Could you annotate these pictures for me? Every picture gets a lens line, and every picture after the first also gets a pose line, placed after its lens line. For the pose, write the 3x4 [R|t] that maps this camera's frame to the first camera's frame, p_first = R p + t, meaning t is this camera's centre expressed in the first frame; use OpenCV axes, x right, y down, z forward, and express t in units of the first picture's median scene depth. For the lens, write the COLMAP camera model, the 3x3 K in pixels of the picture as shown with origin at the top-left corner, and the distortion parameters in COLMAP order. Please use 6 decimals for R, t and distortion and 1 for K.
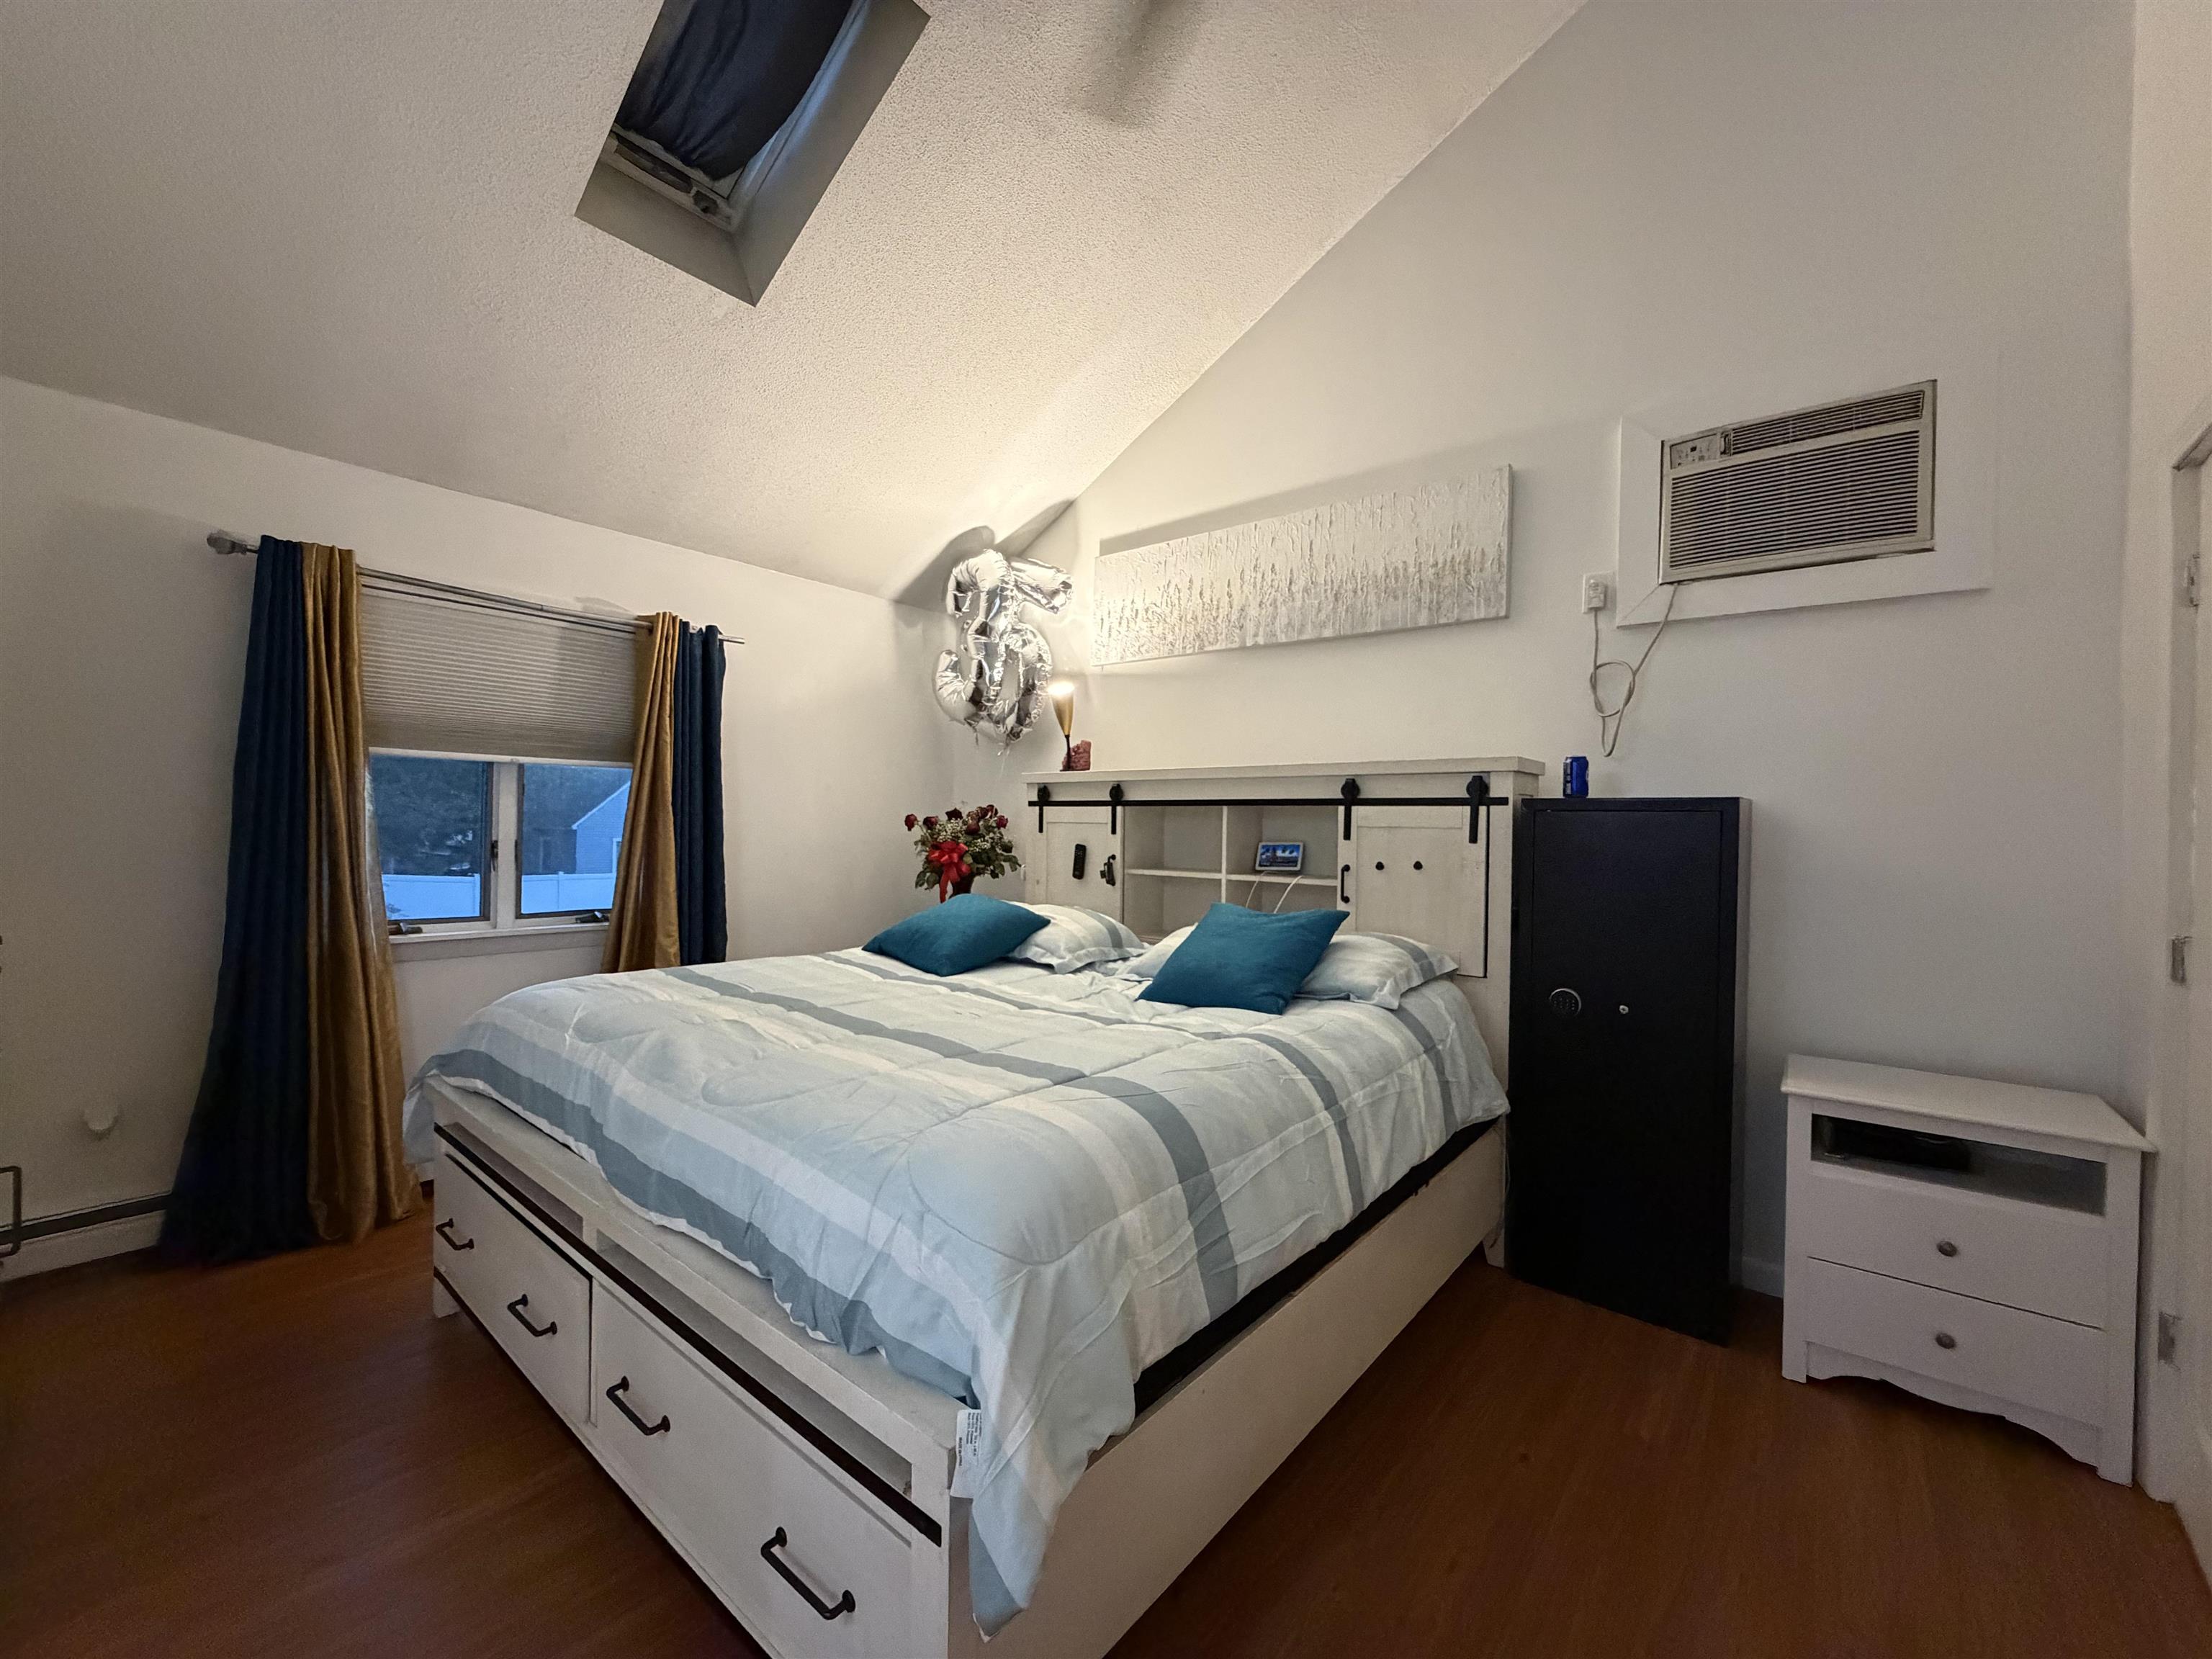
lens RADIAL K [[879.8, 0, 1099.5], [0, 879.8, 838.6], [0, 0, 1]] dist [-0.000130, -0.000140]
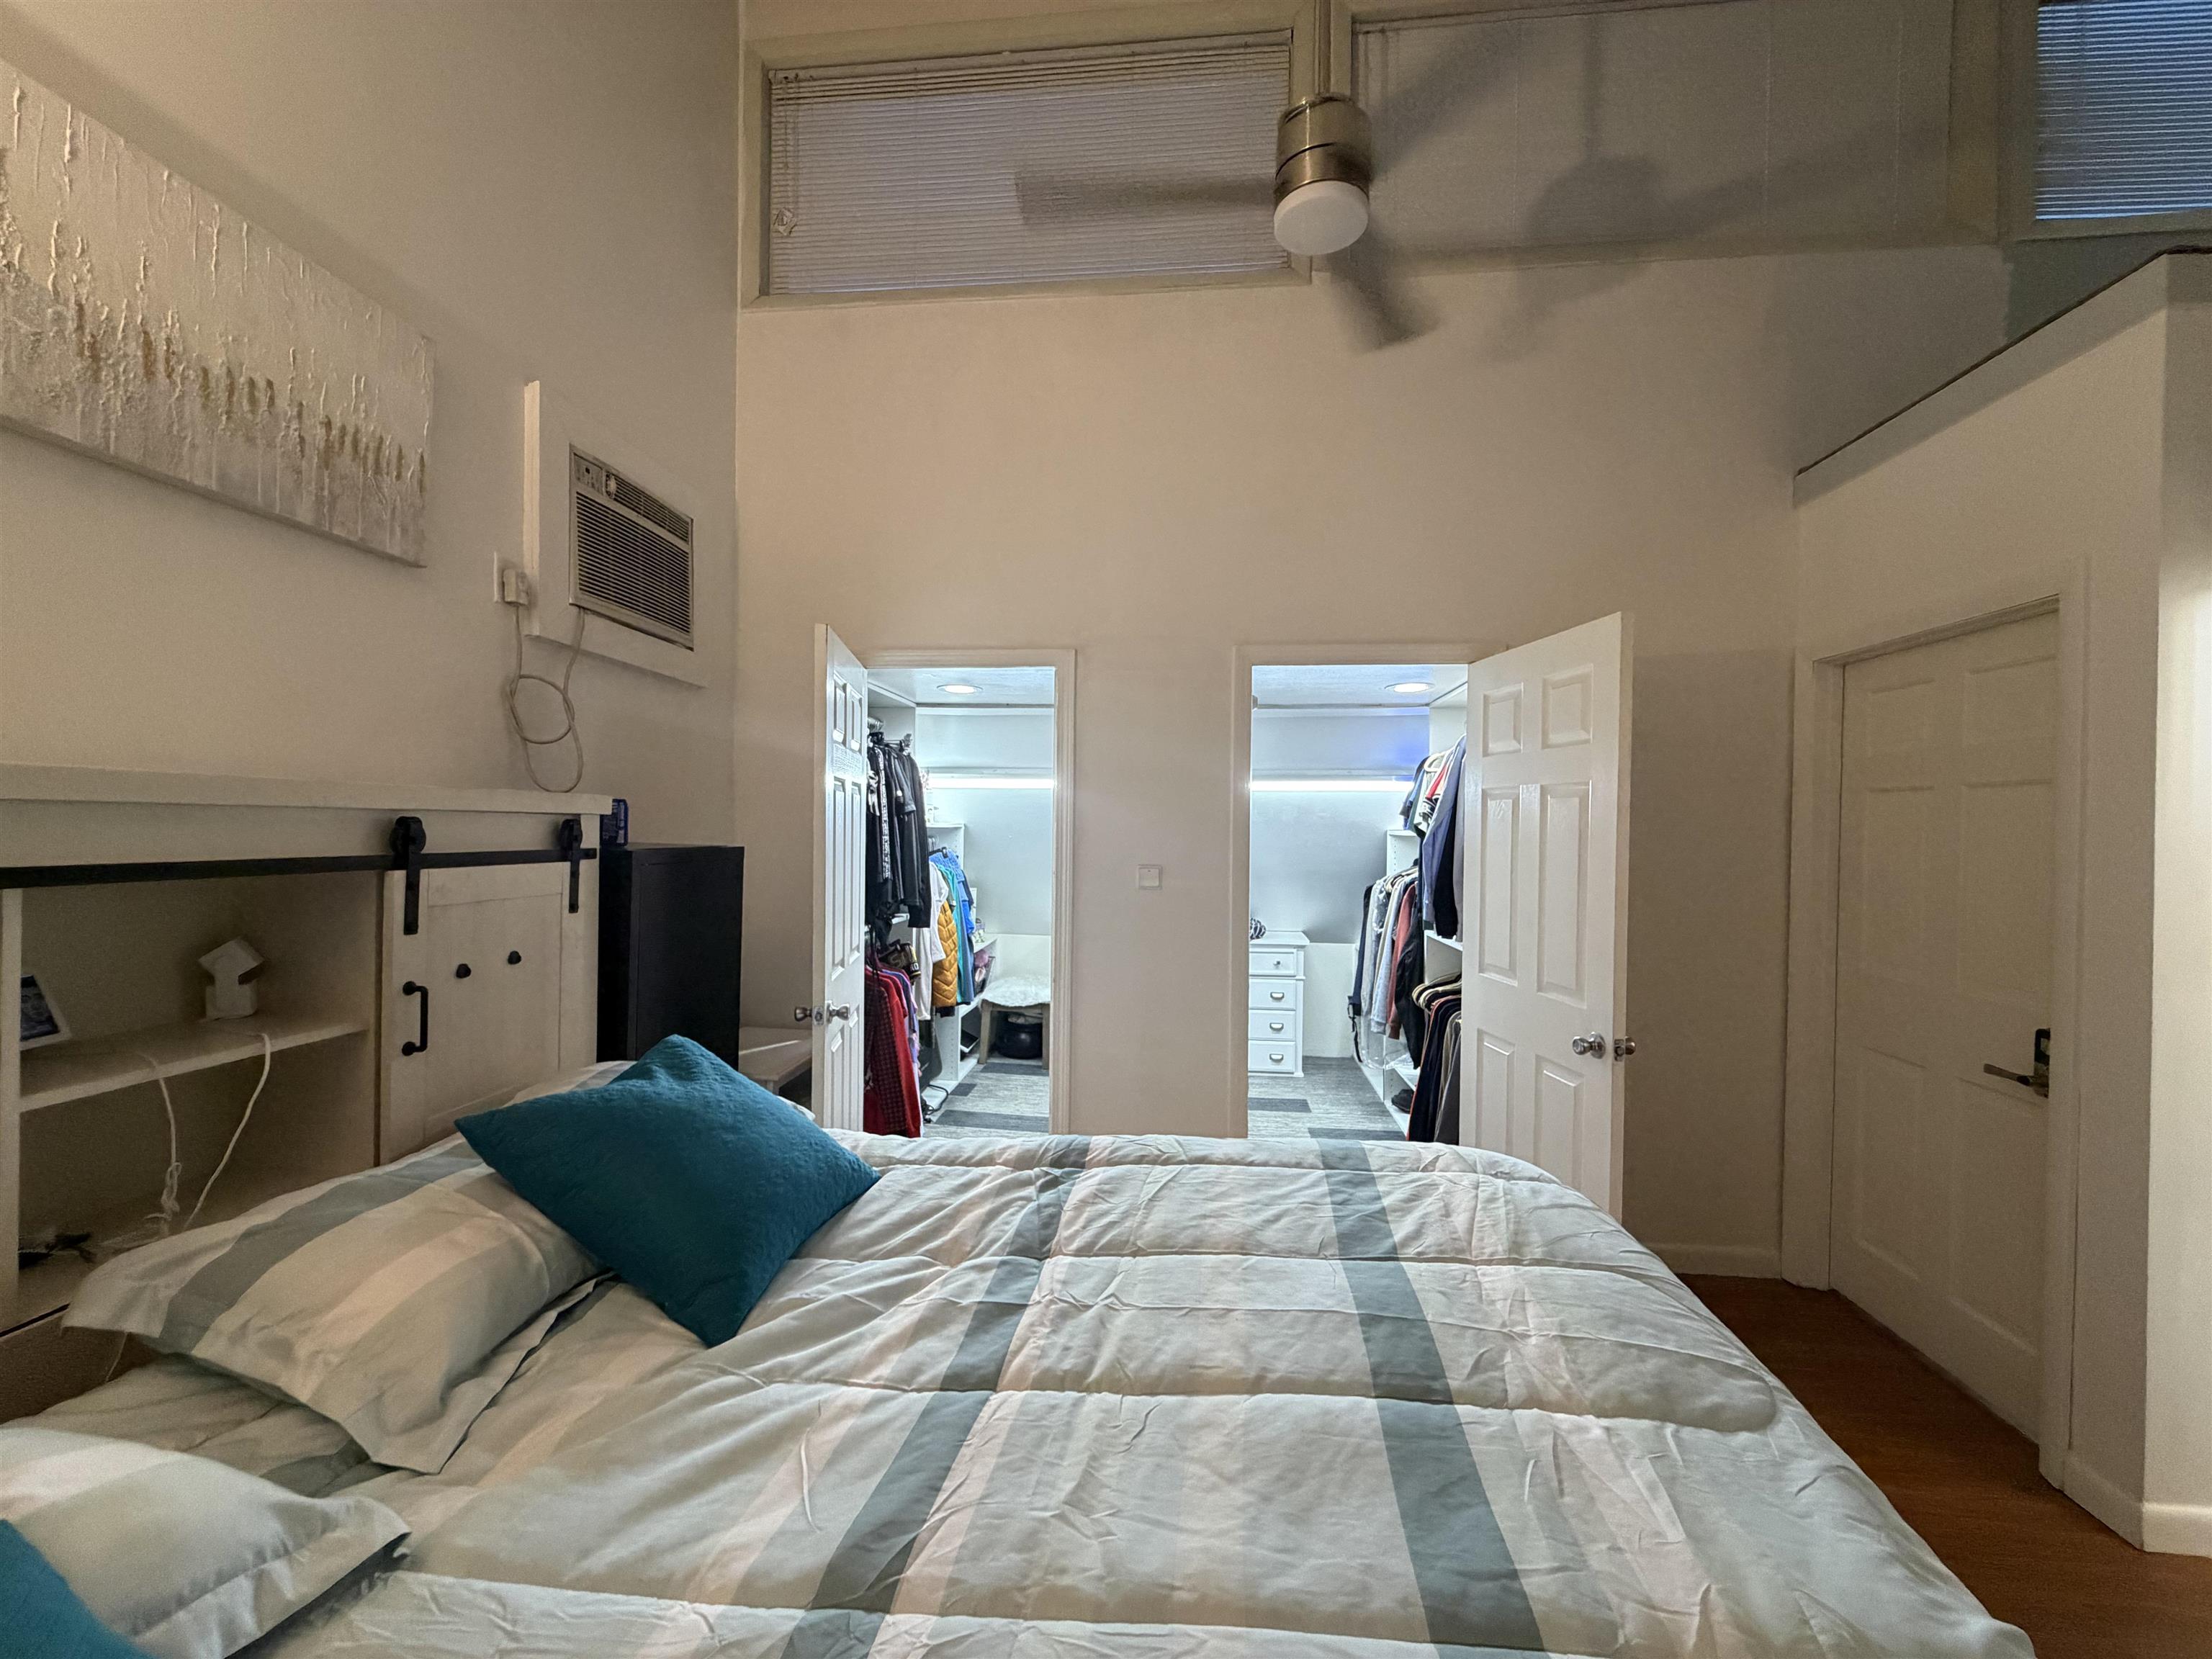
lens RADIAL K [[879.8, 0, 1099.5], [0, 879.8, 838.6], [0, 0, 1]] dist [-0.000130, -0.000140]
pose [[-0.549902, -0.034186, 0.834529, -0.381883], [-0.011848, 0.999381, 0.033132, -0.078339], [-0.835145, 0.008332, -0.549967, 0.955590]]
